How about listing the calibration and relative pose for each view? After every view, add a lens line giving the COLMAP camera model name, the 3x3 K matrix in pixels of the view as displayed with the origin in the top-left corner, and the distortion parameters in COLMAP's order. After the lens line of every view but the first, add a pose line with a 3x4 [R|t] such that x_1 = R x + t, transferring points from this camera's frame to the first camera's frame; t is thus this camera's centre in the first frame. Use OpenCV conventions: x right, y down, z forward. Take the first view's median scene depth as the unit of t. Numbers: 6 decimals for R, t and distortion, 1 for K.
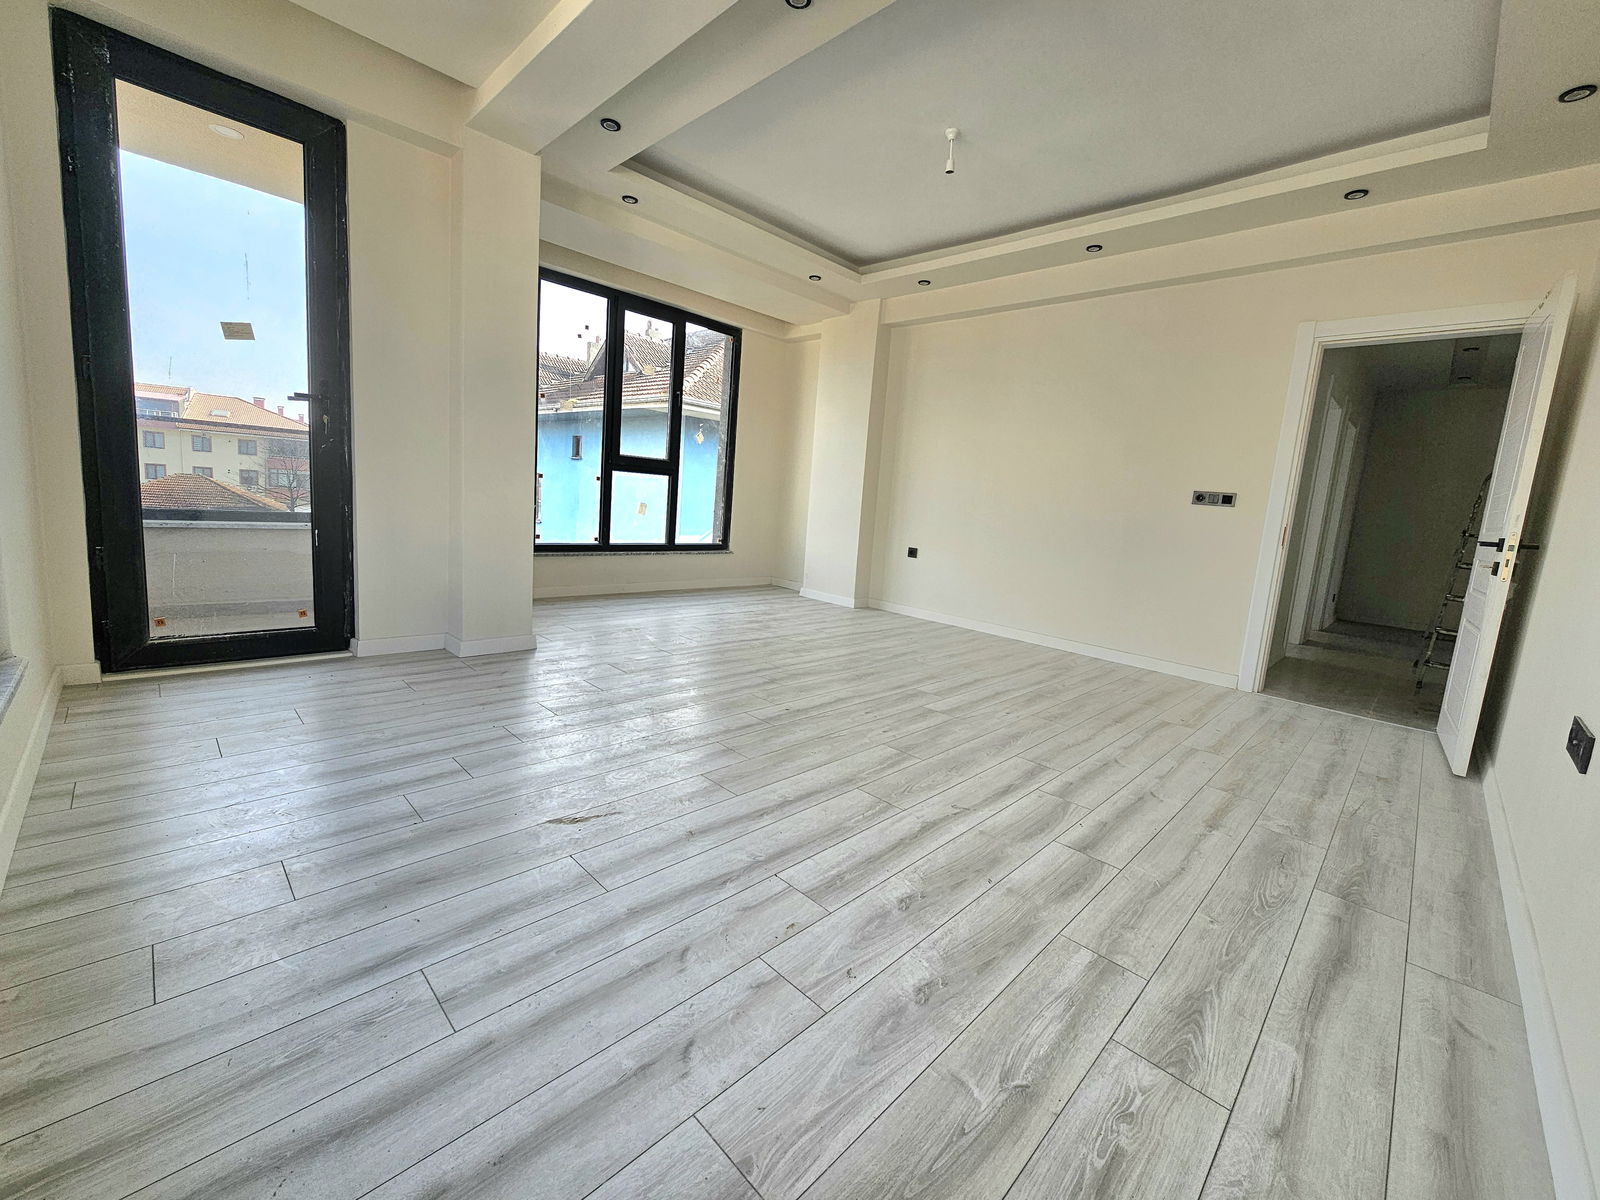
lens RADIAL K [[655.9, 0, 799.7], [0, 655.9, 590.4], [0, 0, 1]] dist [-0.003148, -0.000054]
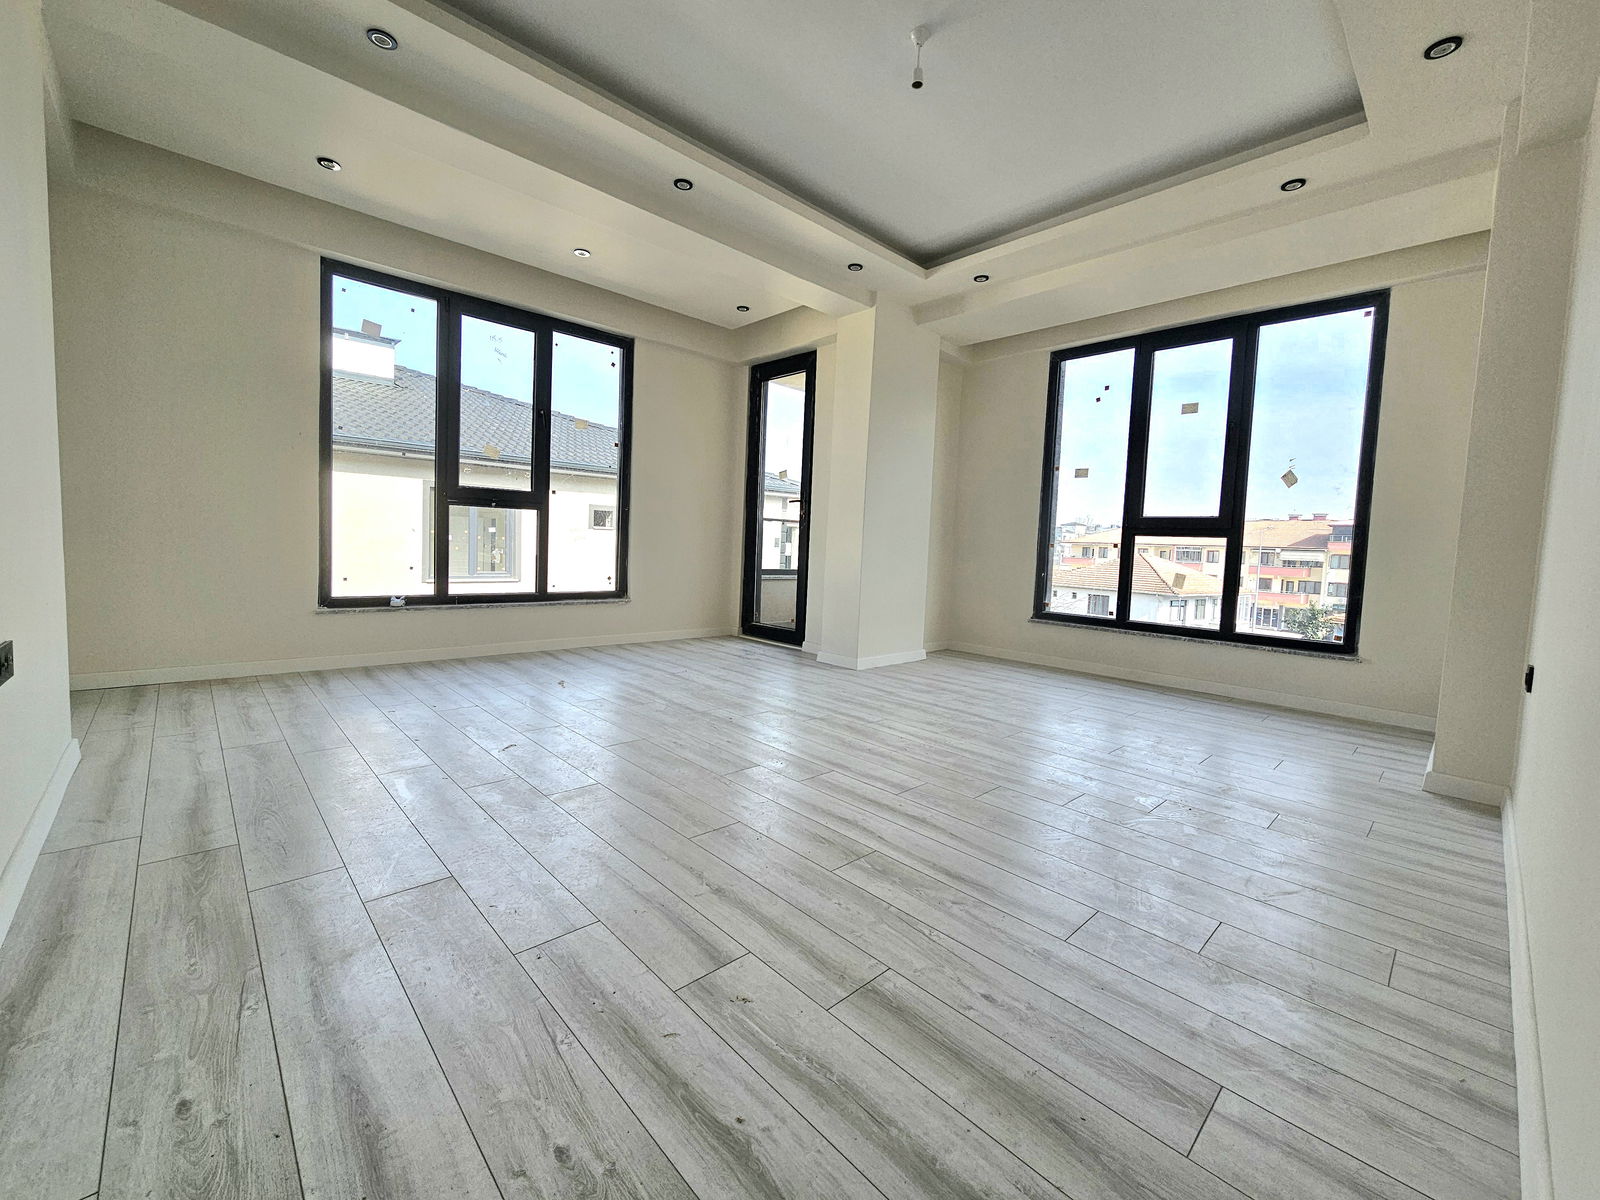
lens RADIAL K [[655.9, 0, 798.0], [0, 655.9, 592.5], [0, 0, 1]] dist [-0.003148, -0.000054]
pose [[-0.035571, -0.003841, -0.999360, 1.070369], [-0.188801, 0.982011, 0.002946, -0.050782], [0.981371, 0.188785, -0.035657, 1.099262]]
